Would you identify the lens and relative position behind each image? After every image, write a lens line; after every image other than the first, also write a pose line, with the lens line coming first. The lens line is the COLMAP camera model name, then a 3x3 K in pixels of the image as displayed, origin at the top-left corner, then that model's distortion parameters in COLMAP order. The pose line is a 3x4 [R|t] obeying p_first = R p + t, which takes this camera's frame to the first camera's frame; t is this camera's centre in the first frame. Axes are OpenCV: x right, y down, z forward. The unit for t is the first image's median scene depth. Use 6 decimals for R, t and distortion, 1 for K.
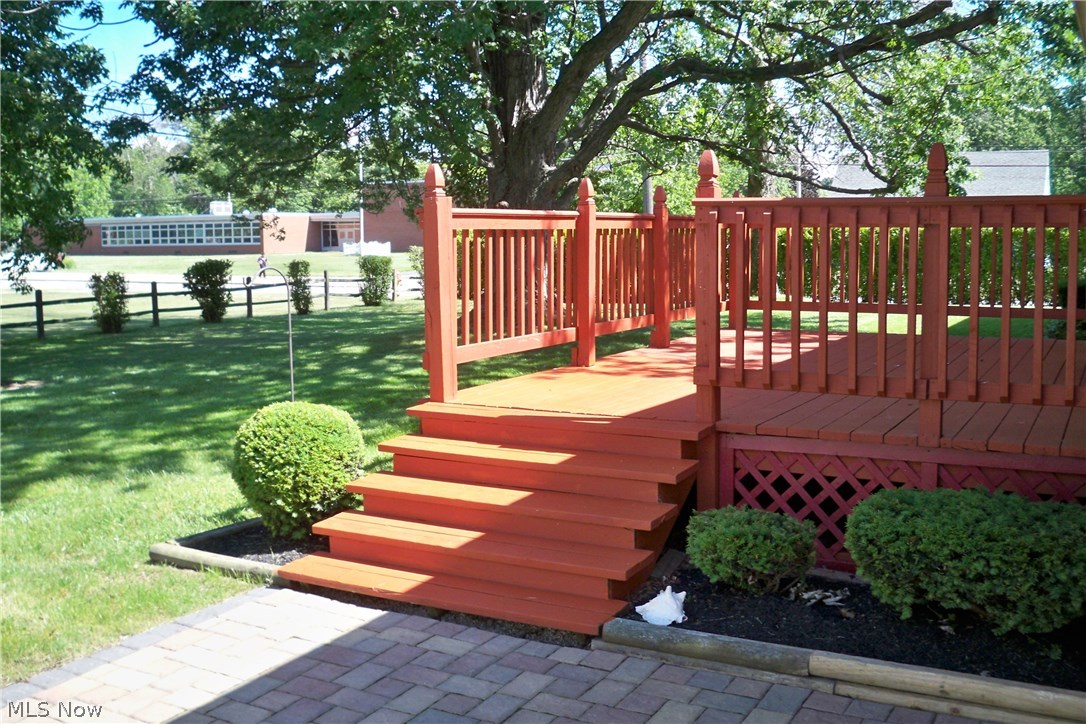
lens RADIAL K [[1116.6, 0, 542.0], [0, 1116.6, 342.5], [0, 0, 1]] dist [-0.115058, 0.033319]
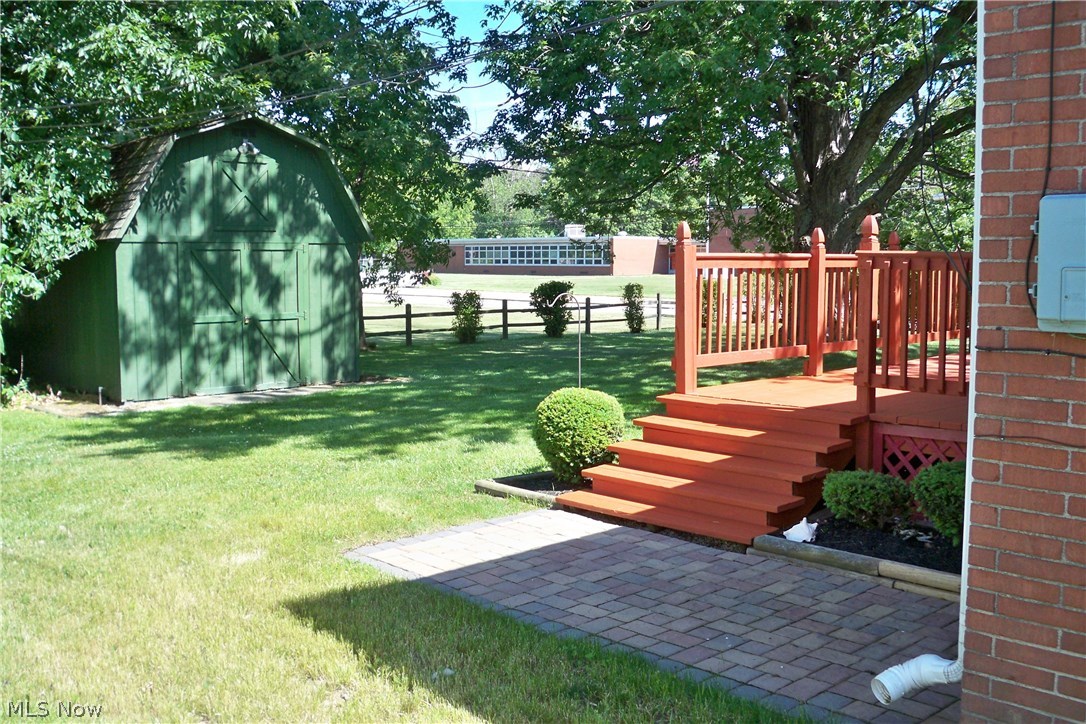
lens RADIAL K [[1116.6, 0, 542.0], [0, 1116.6, 342.5], [0, 0, 1]] dist [-0.115058, 0.033319]
pose [[0.951525, 0.033246, -0.305769, 0.117539], [-0.039495, 0.999118, -0.014271, 0.012277], [0.305025, 0.025655, 0.951999, -0.263587]]
